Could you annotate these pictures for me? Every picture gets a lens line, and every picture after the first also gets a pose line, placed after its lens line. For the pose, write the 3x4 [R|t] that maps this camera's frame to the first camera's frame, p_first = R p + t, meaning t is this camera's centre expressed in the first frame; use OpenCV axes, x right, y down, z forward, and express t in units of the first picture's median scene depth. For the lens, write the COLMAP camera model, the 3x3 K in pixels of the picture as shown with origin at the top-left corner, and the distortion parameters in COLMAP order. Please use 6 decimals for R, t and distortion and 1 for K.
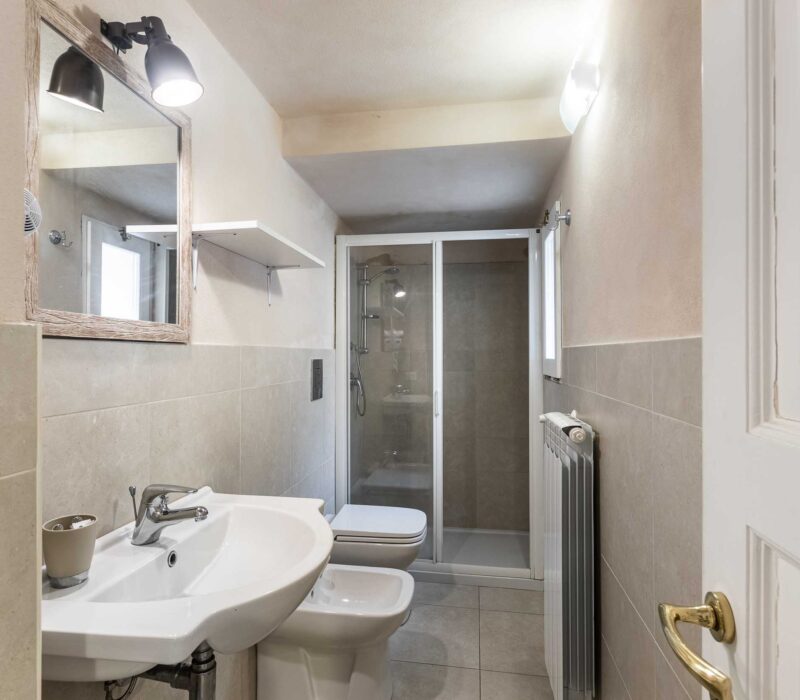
lens RADIAL K [[492.3, 0, 400.7], [0, 492.3, 350.3], [0, 0, 1]] dist [0.007134, 0.002734]
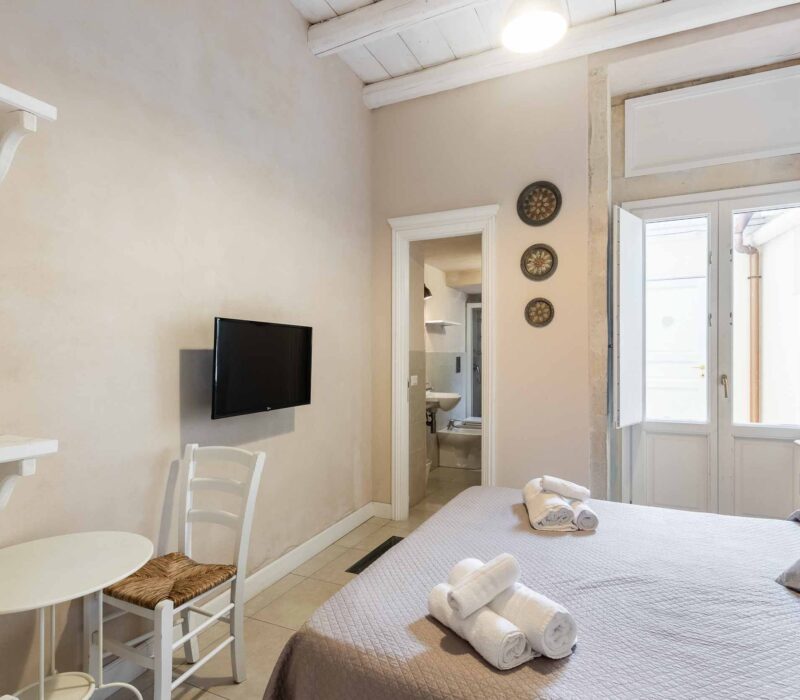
lens RADIAL K [[492.3, 0, 405.0], [0, 492.3, 351.0], [0, 0, 1]] dist [0.007134, 0.002734]
pose [[0.959597, -0.005590, -0.281321, 0.278430], [0.004084, 0.999974, -0.005940, 0.005096], [0.281347, 0.004551, 0.959595, -1.493916]]
